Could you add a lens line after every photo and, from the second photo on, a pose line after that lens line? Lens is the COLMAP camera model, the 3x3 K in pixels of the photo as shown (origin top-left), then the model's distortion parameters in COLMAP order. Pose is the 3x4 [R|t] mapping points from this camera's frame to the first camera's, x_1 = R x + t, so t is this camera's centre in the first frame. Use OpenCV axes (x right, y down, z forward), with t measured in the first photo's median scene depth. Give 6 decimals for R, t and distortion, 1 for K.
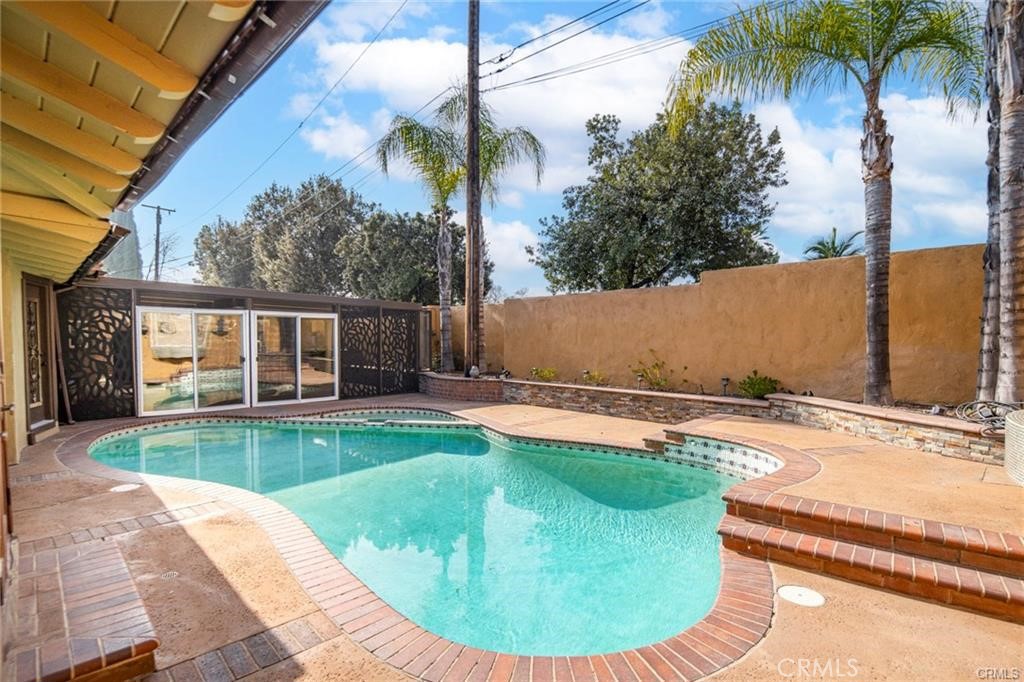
lens RADIAL K [[495.5, 0, 510.8], [0, 495.5, 346.5], [0, 0, 1]] dist [0.001182, 0.000077]
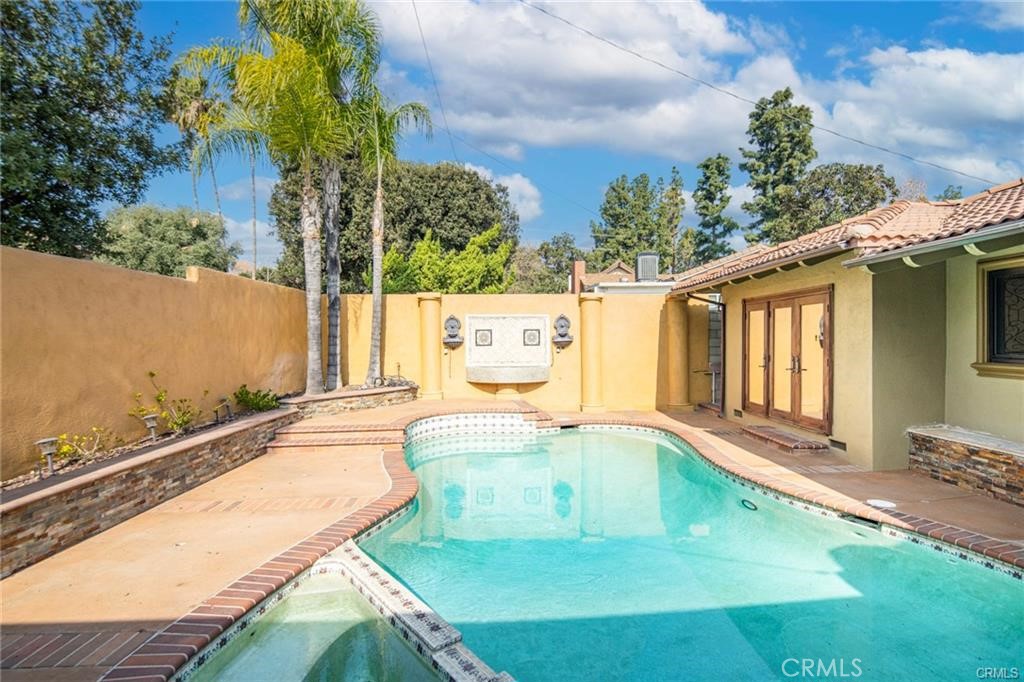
lens RADIAL K [[495.5, 0, 513.6], [0, 495.5, 341.9], [0, 0, 1]] dist [0.001182, 0.000077]
pose [[-0.727246, -0.000560, 0.686377, -0.498431], [0.017751, 0.999650, 0.019624, -0.039340], [-0.686147, 0.026456, -0.726981, 1.227609]]
